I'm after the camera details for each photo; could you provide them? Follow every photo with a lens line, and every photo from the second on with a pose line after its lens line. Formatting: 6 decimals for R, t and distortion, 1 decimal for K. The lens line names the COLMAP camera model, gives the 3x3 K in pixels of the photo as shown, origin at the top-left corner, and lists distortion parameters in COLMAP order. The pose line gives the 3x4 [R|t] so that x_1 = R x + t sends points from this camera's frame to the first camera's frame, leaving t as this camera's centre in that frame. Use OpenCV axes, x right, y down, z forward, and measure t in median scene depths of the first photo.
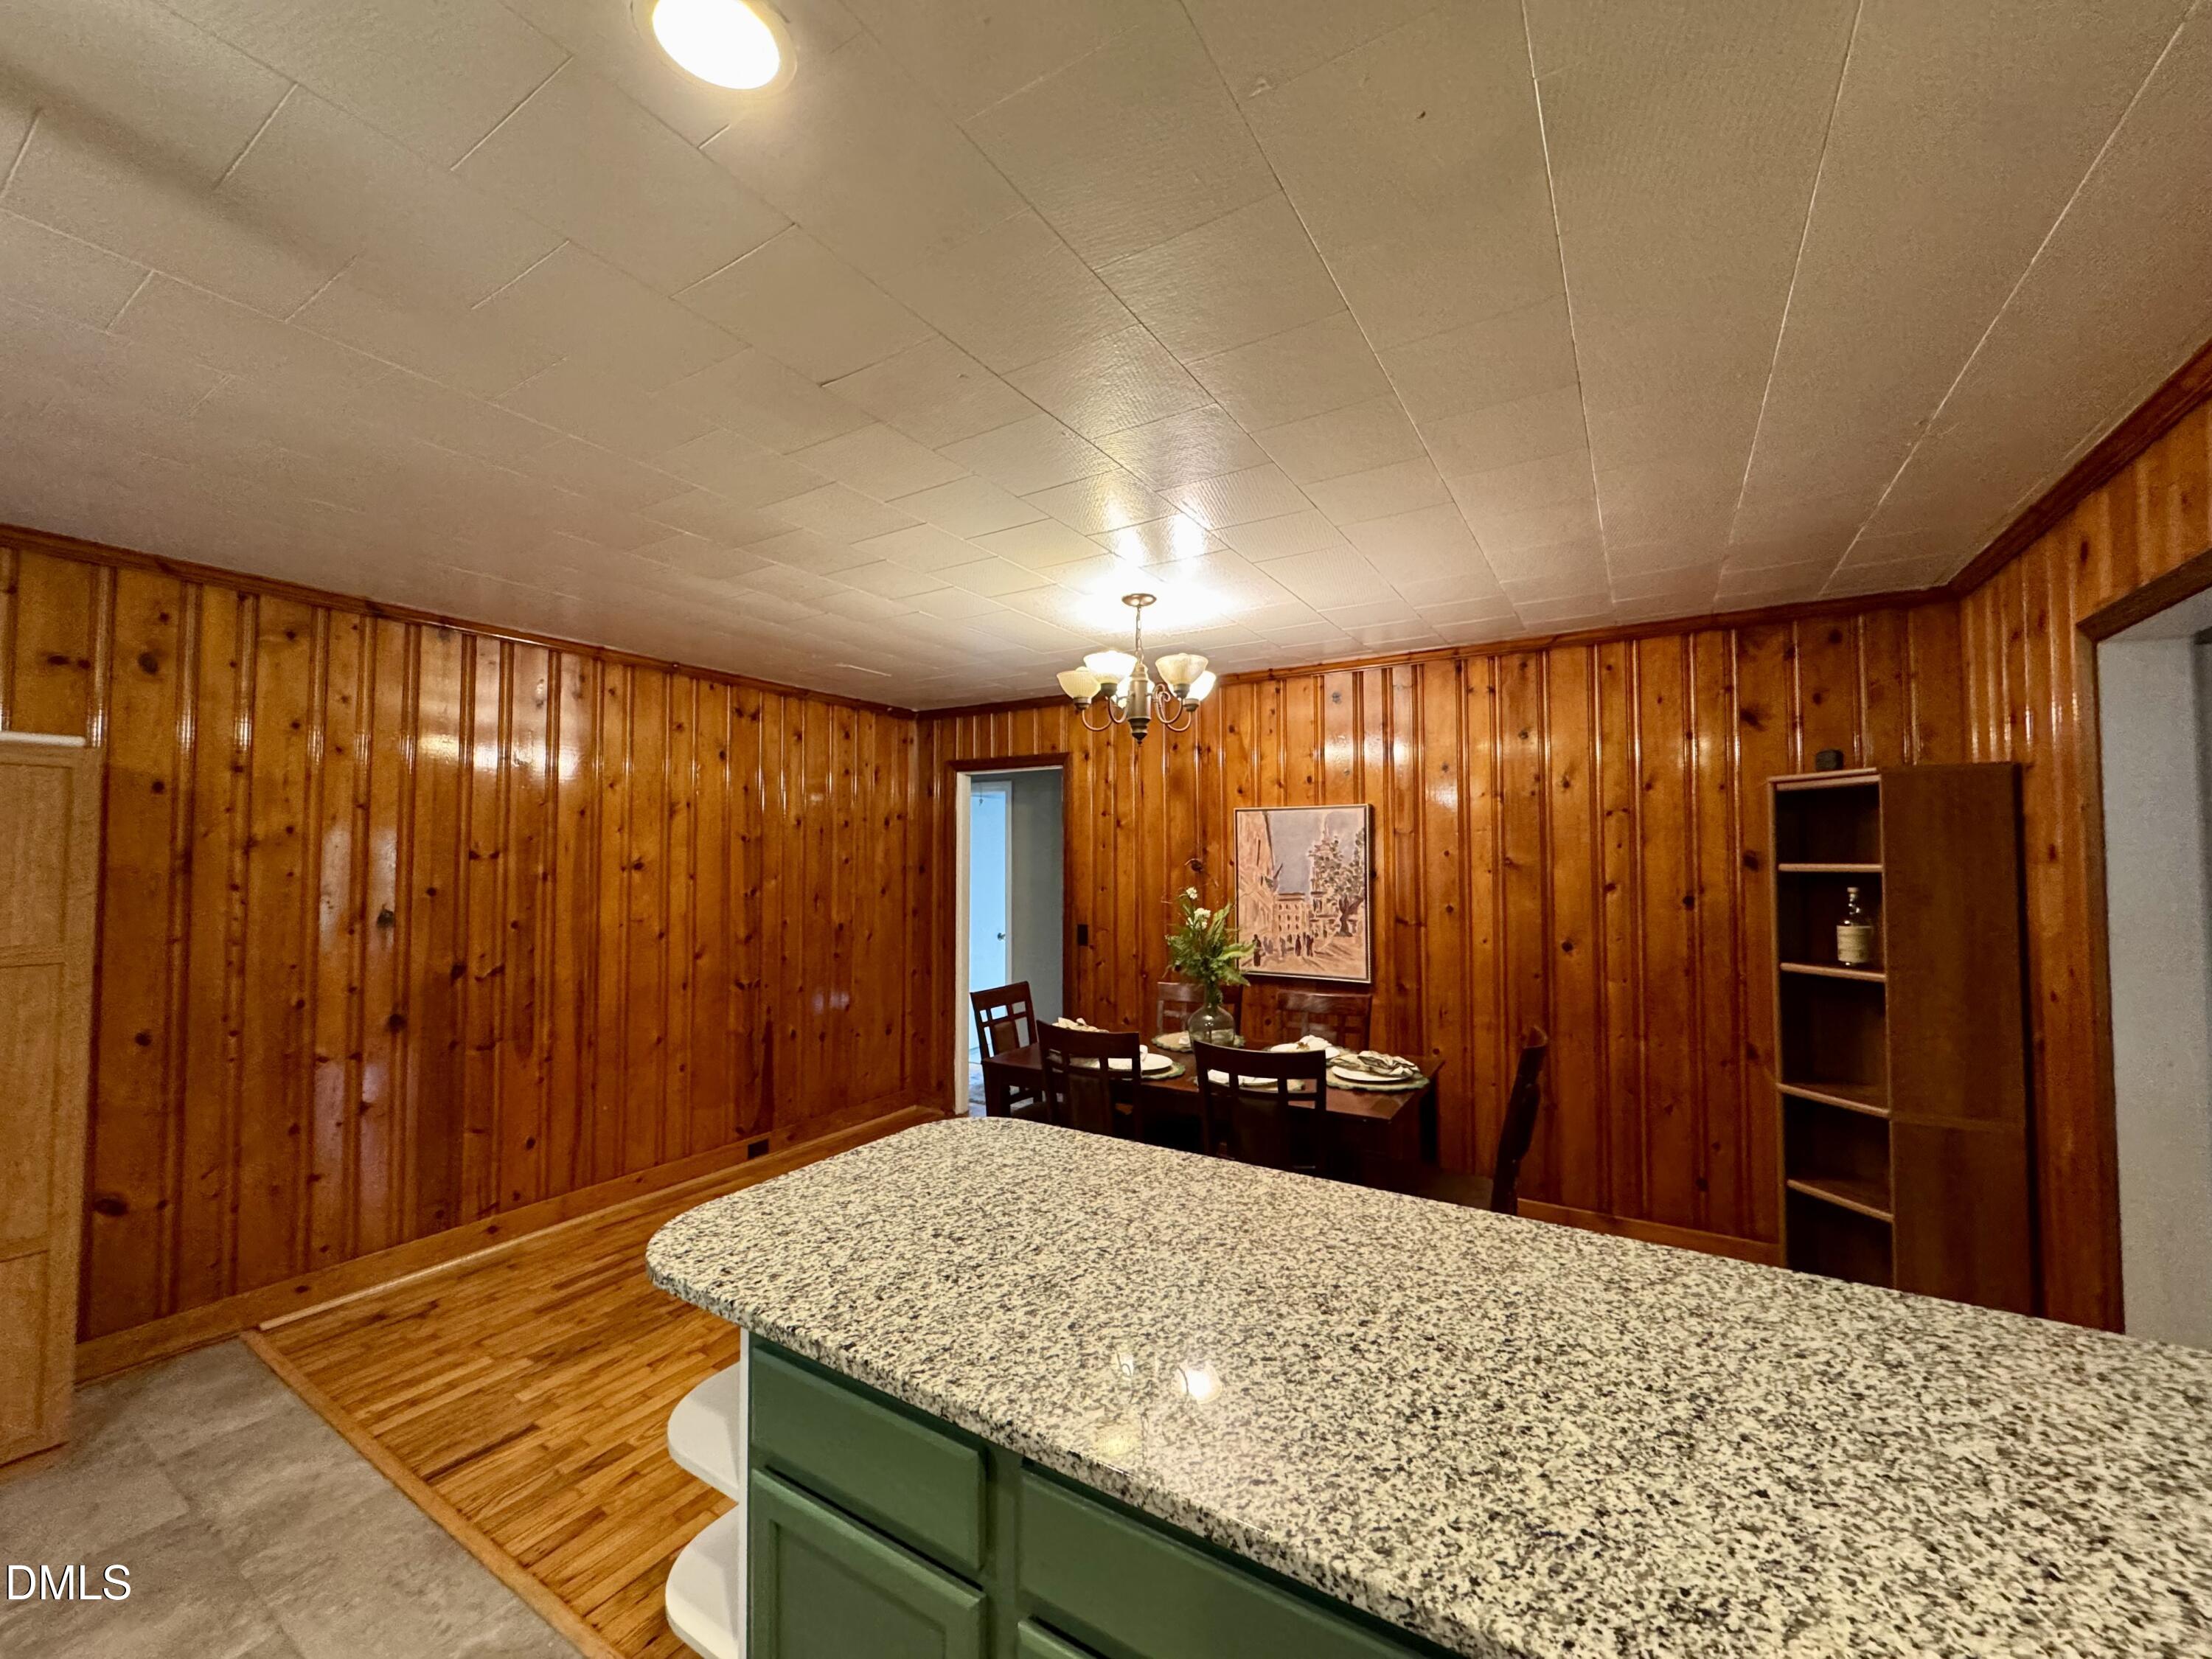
lens RADIAL K [[881.0, 0, 1102.8], [0, 881.0, 827.1], [0, 0, 1]] dist [-0.004647, 0.000293]
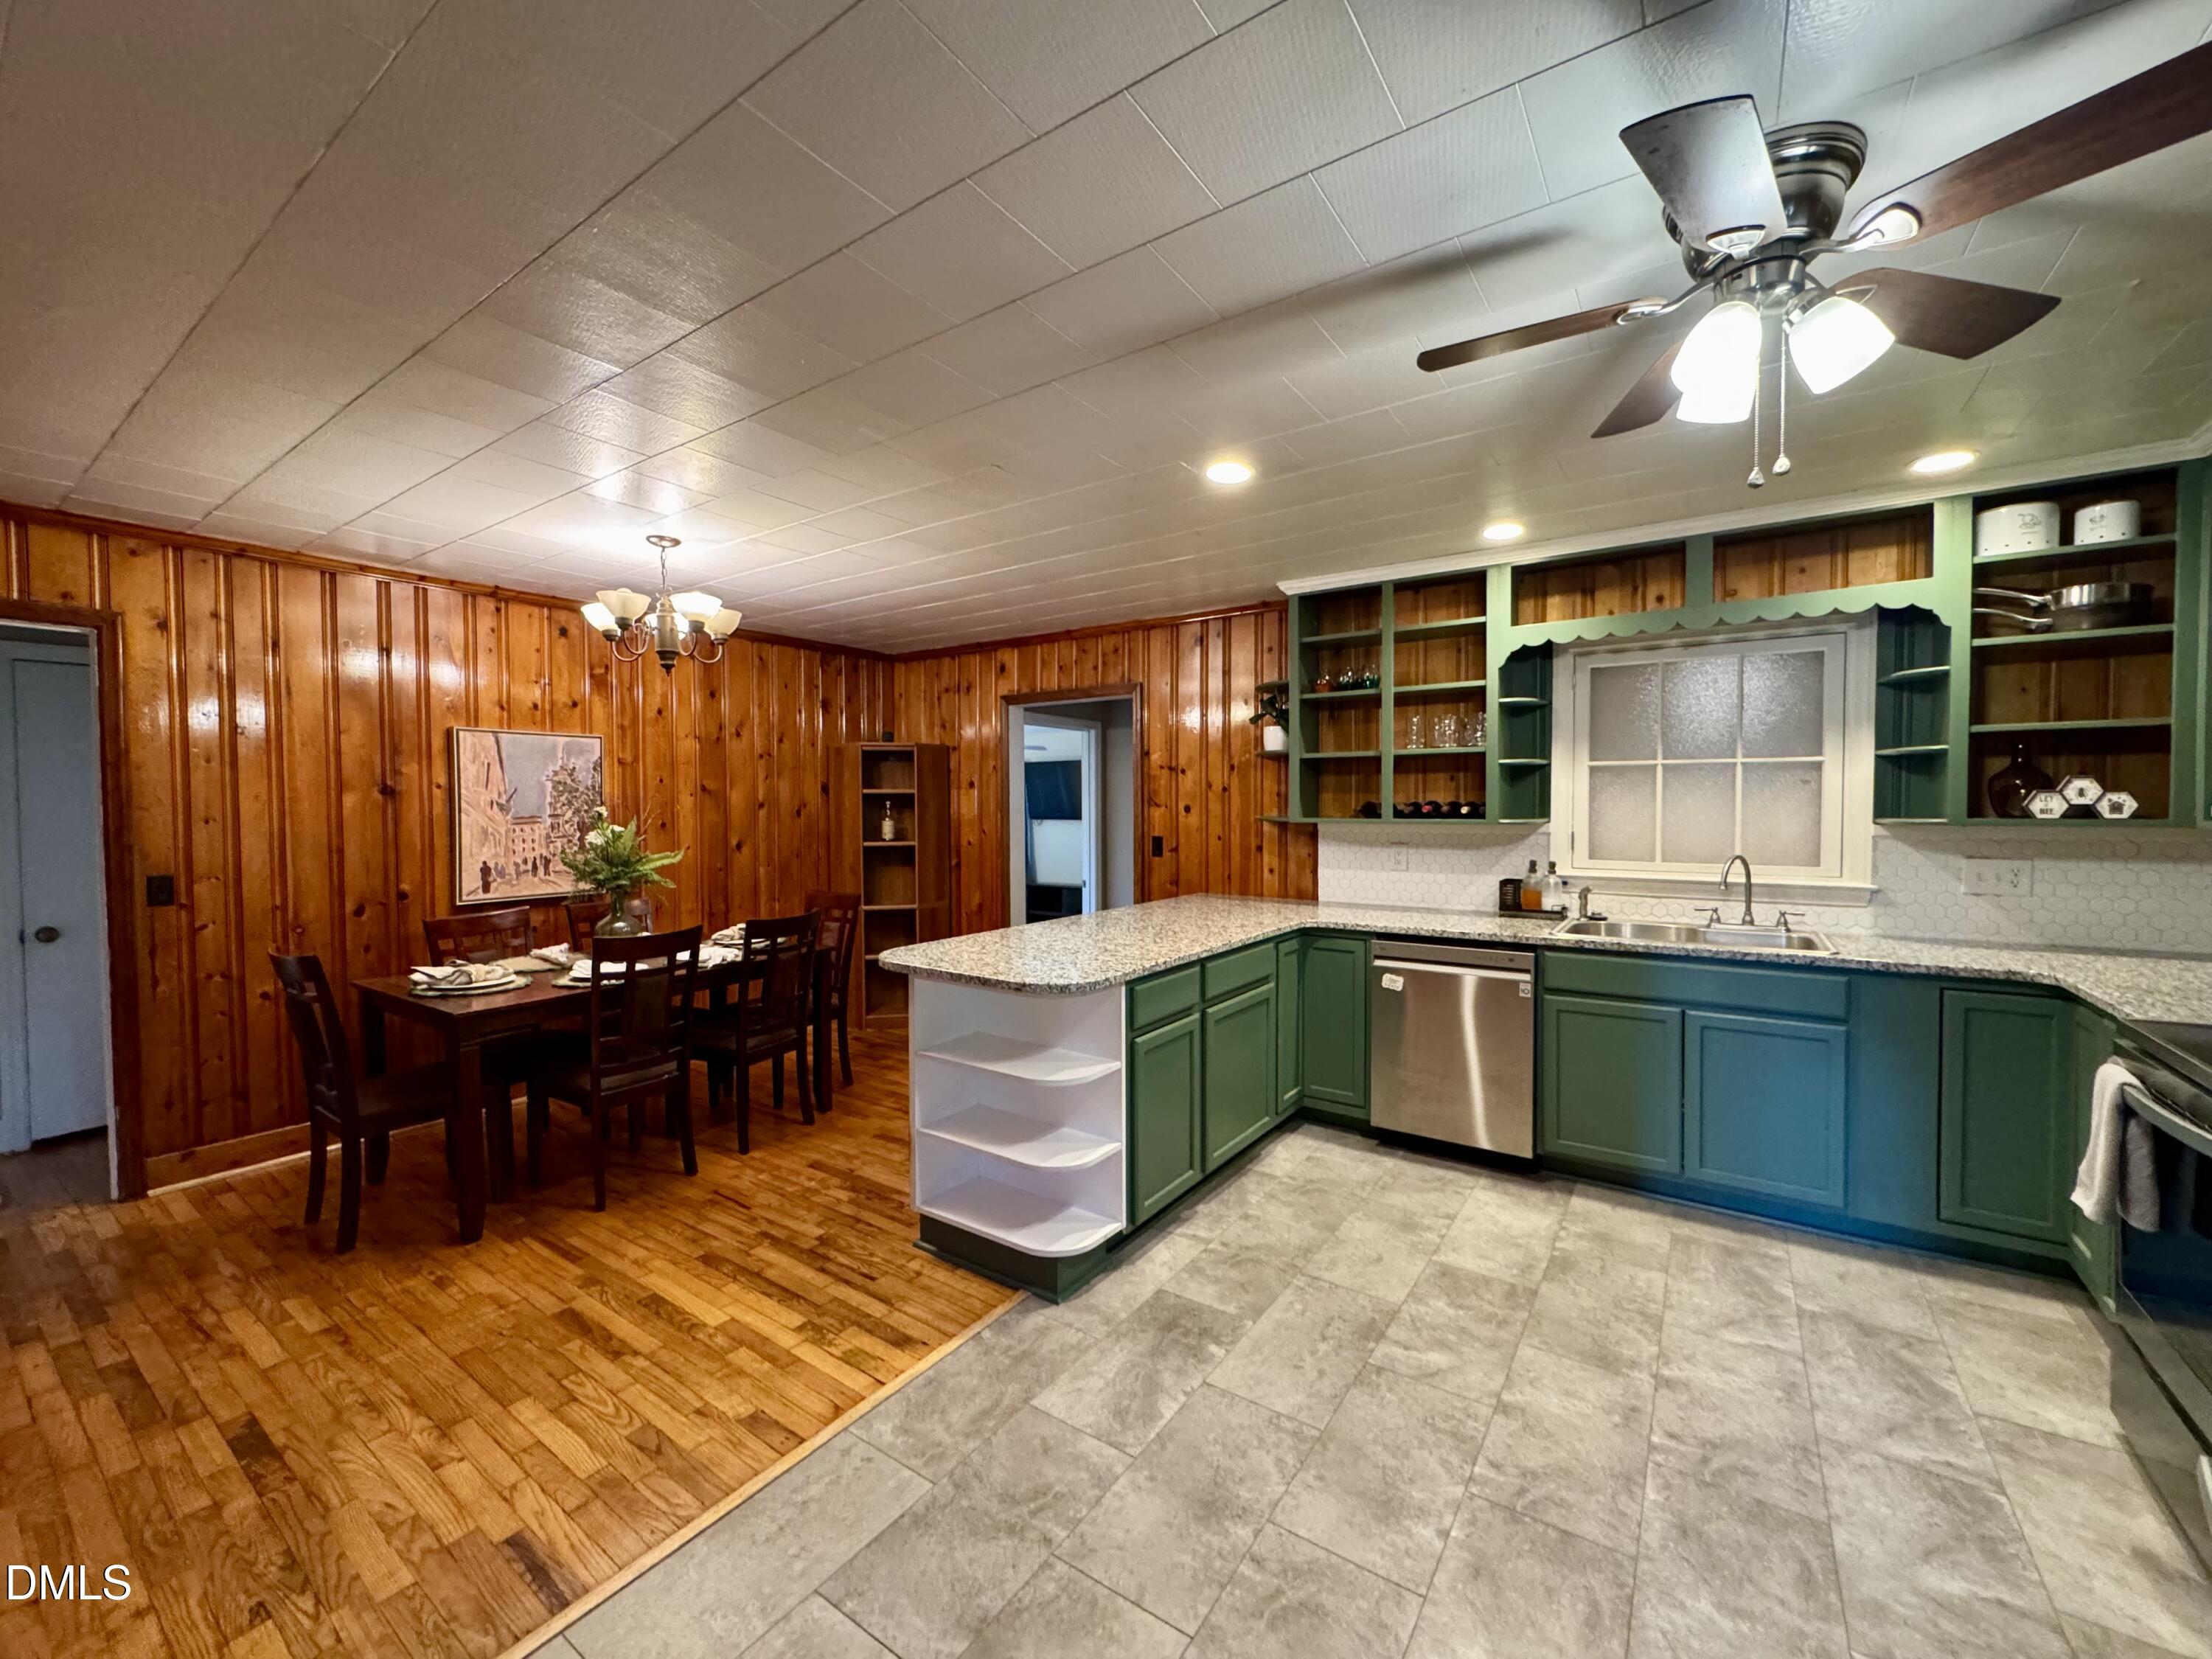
lens RADIAL K [[881.2, 0, 1102.5], [0, 881.2, 829.0], [0, 0, 1]] dist [-0.003355, -0.000184]
pose [[0.049367, -0.031189, 0.998294, -0.810577], [-0.032345, 0.998938, 0.032808, 0.036533], [-0.998257, -0.033910, 0.048306, 0.304726]]
